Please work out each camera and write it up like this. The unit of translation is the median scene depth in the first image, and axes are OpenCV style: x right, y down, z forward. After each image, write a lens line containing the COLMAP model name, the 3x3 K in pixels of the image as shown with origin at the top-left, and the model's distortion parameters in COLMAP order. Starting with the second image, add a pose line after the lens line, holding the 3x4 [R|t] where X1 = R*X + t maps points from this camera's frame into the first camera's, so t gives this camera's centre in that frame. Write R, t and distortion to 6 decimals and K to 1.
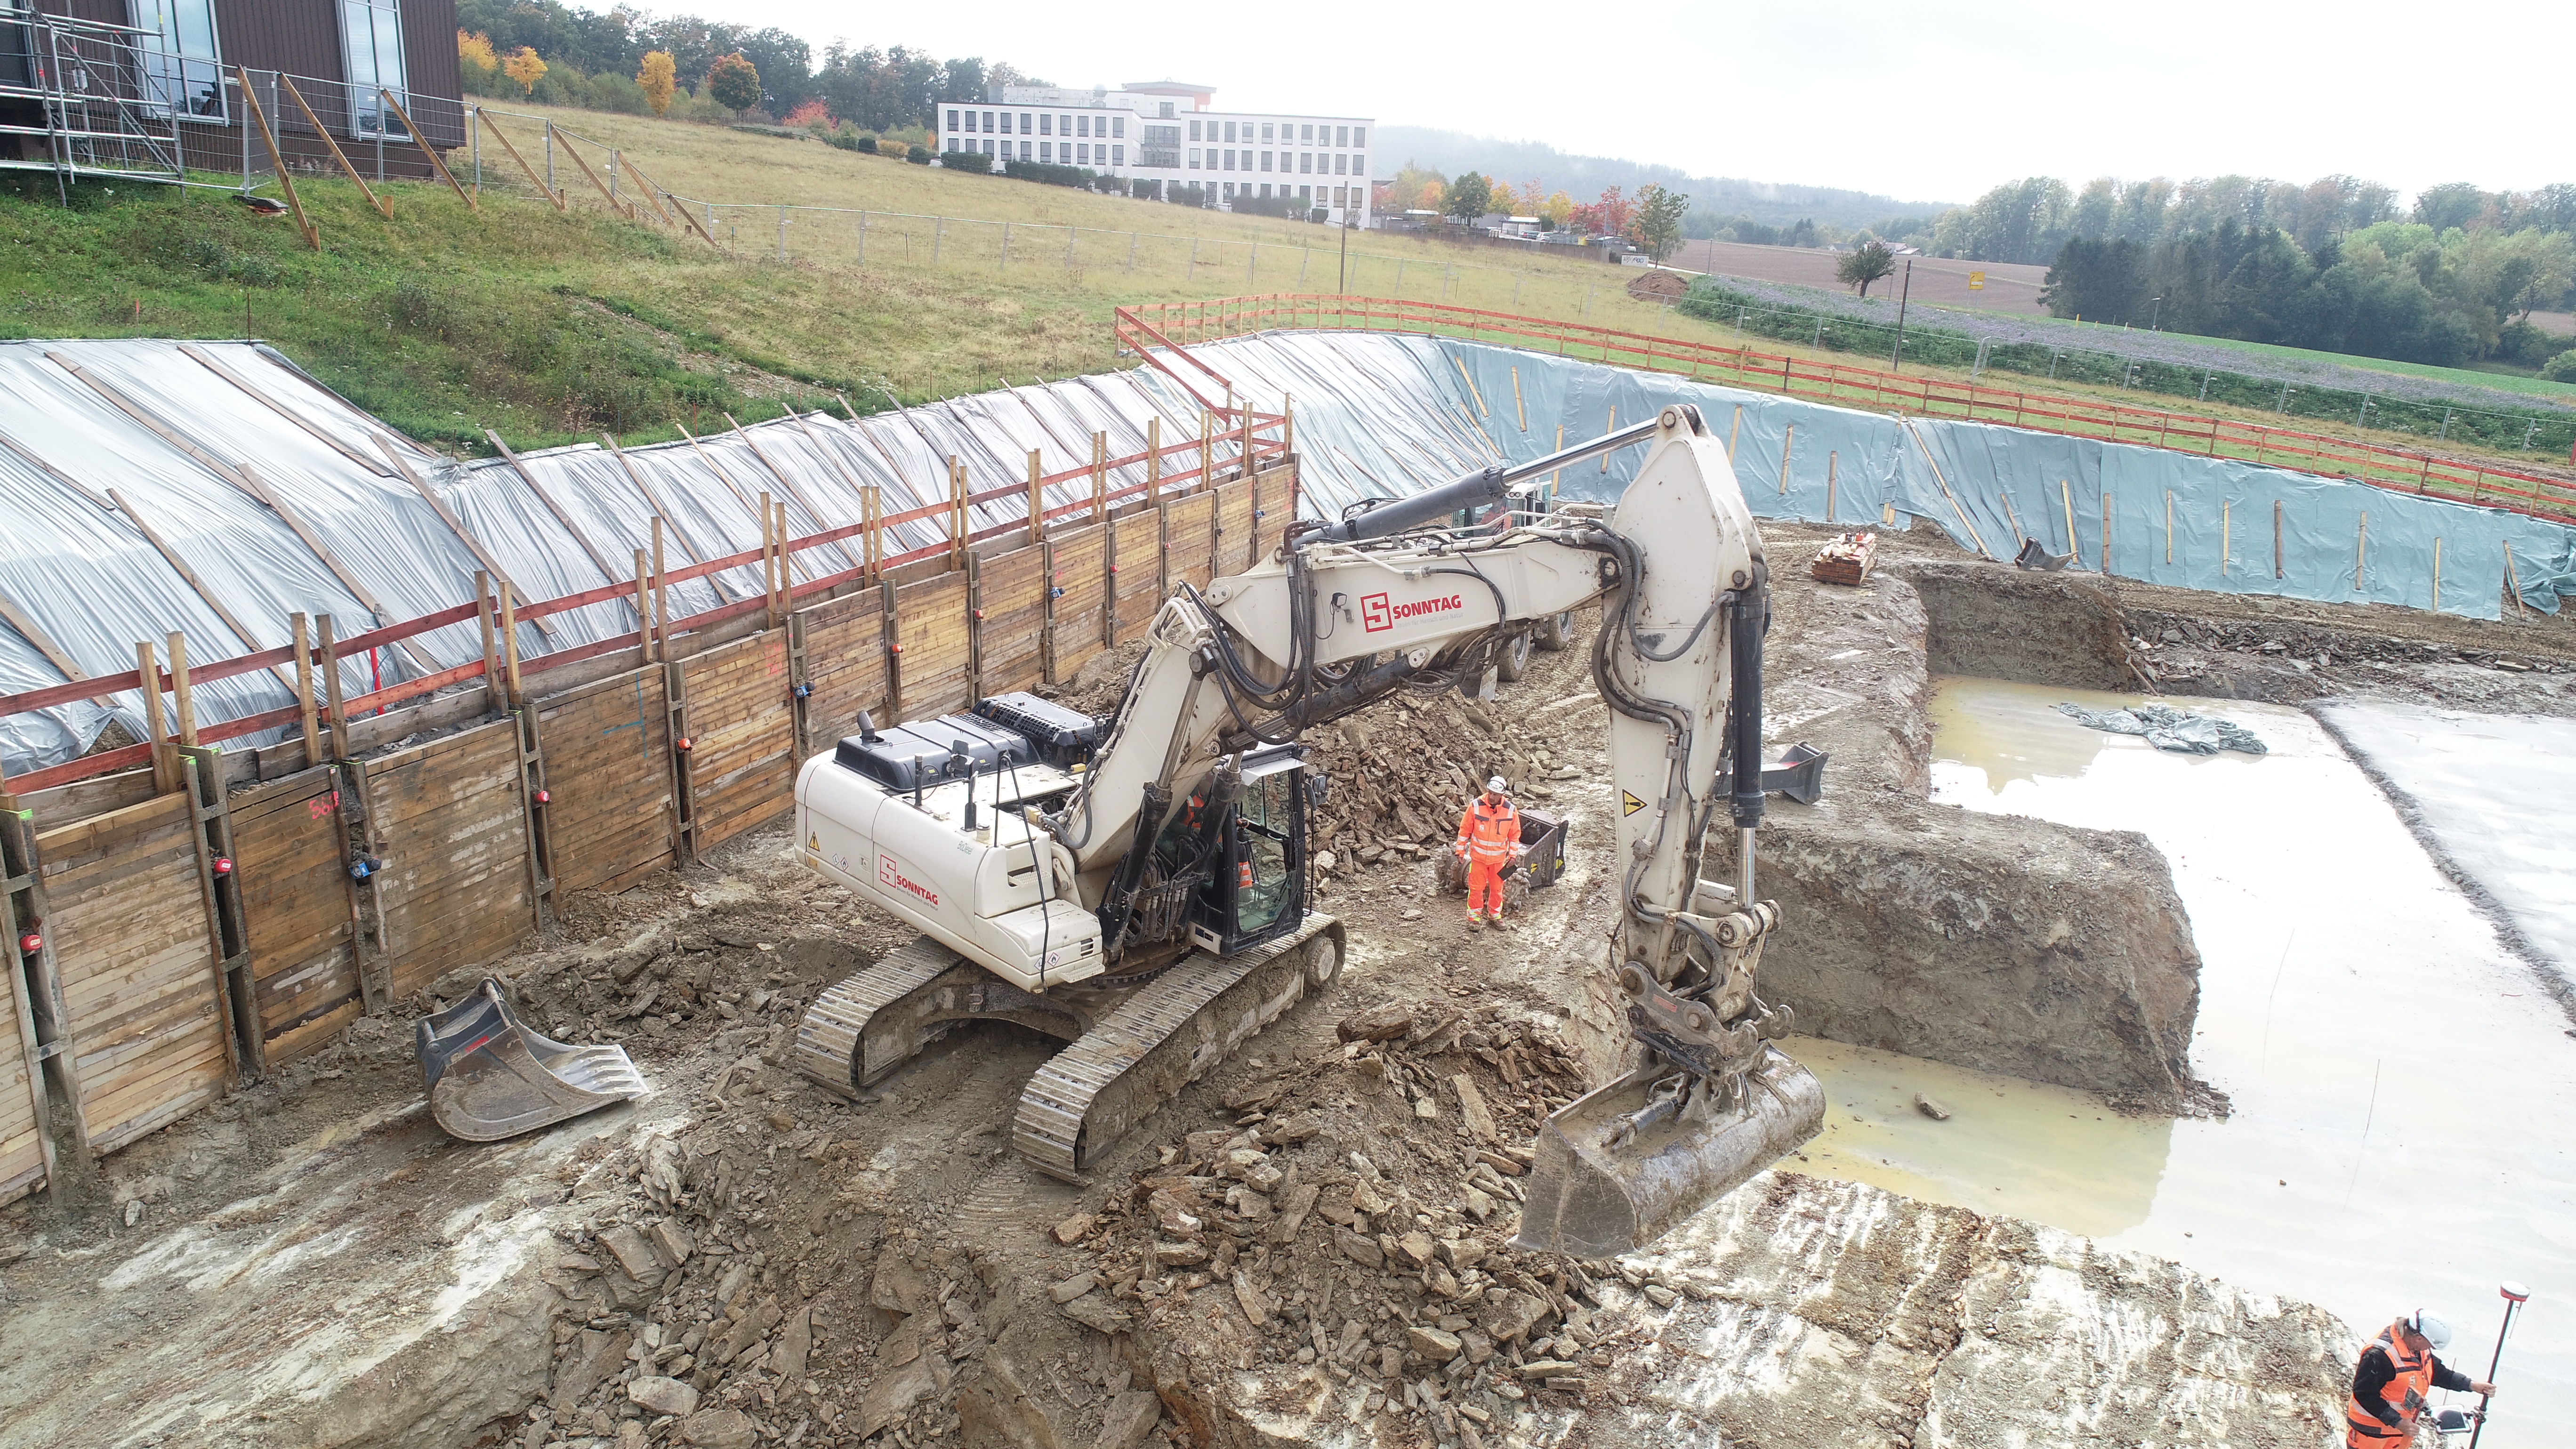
lens RADIAL K [[1723.4, 0, 1288.0], [0, 1723.4, 724.5], [0, 0, 1]] dist [-0.004525, -0.002308]
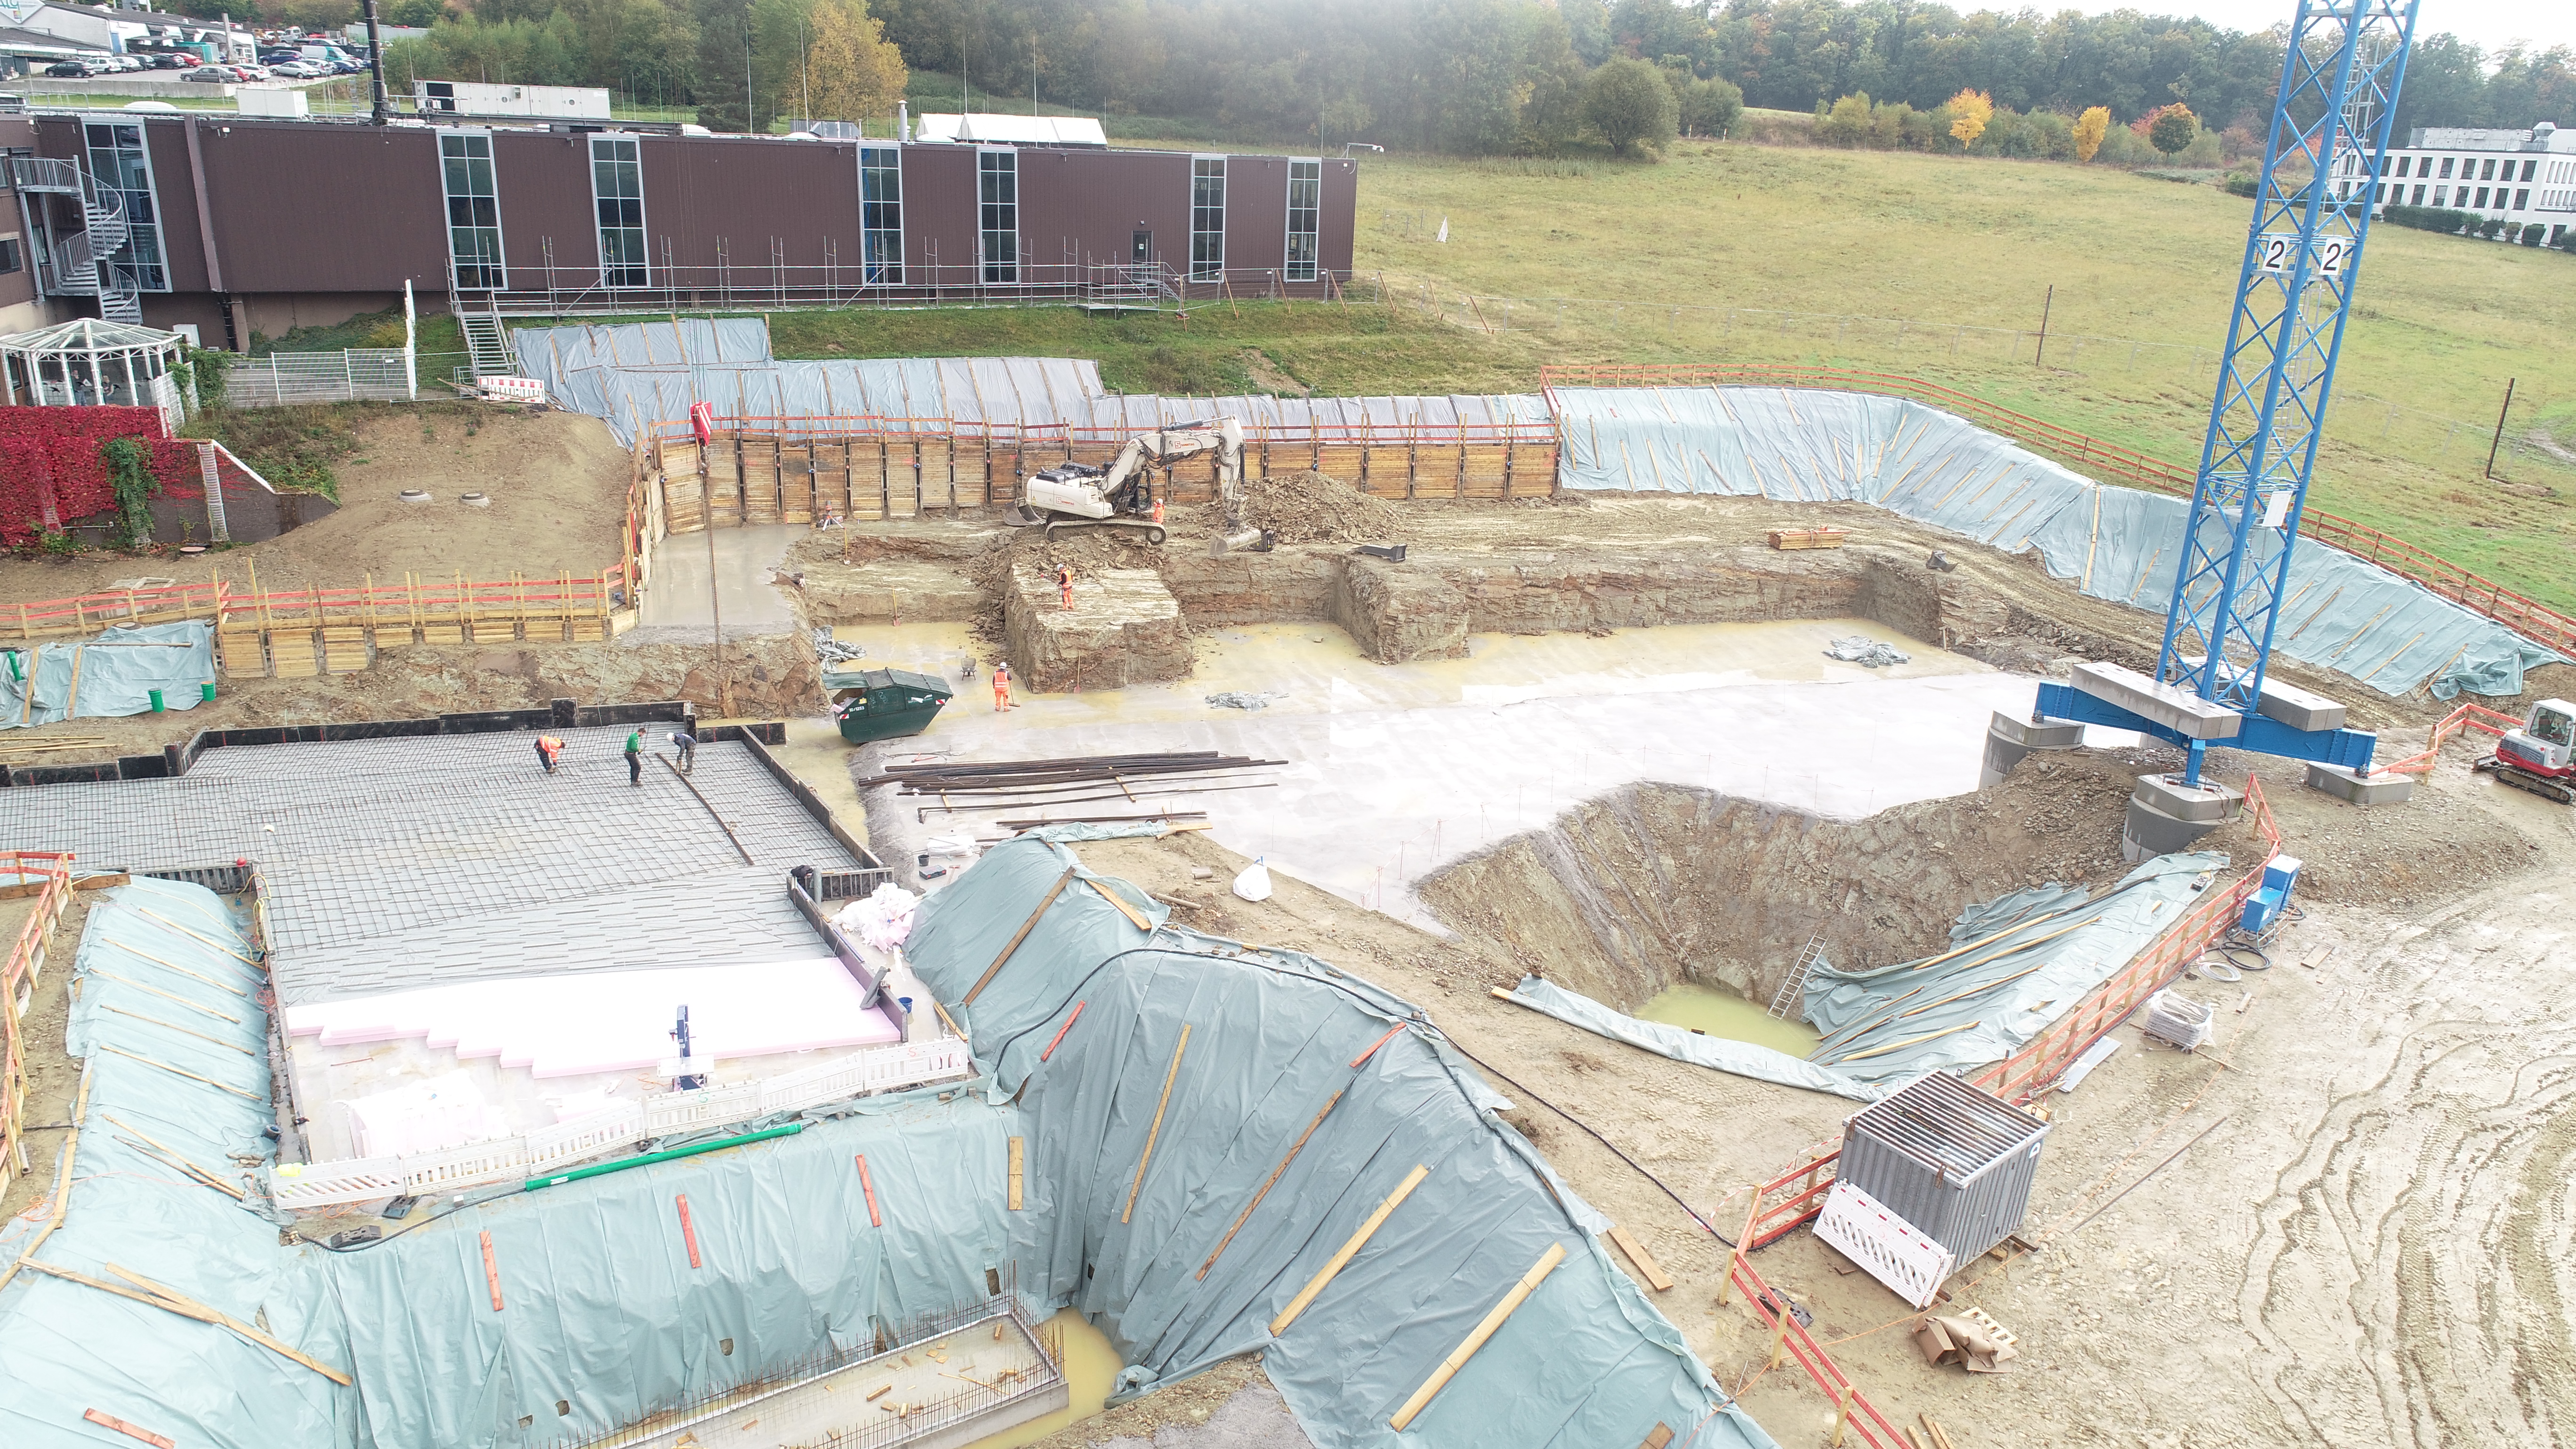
lens RADIAL K [[1723.4, 0, 1288.0], [0, 1723.4, 724.5], [0, 0, 1]] dist [-0.004525, -0.002308]
pose [[0.588602, 0.244460, -0.770575, 3.850616], [-0.236590, 0.963541, 0.124958, -0.017295], [0.773028, 0.108759, 0.624979, -1.389565]]
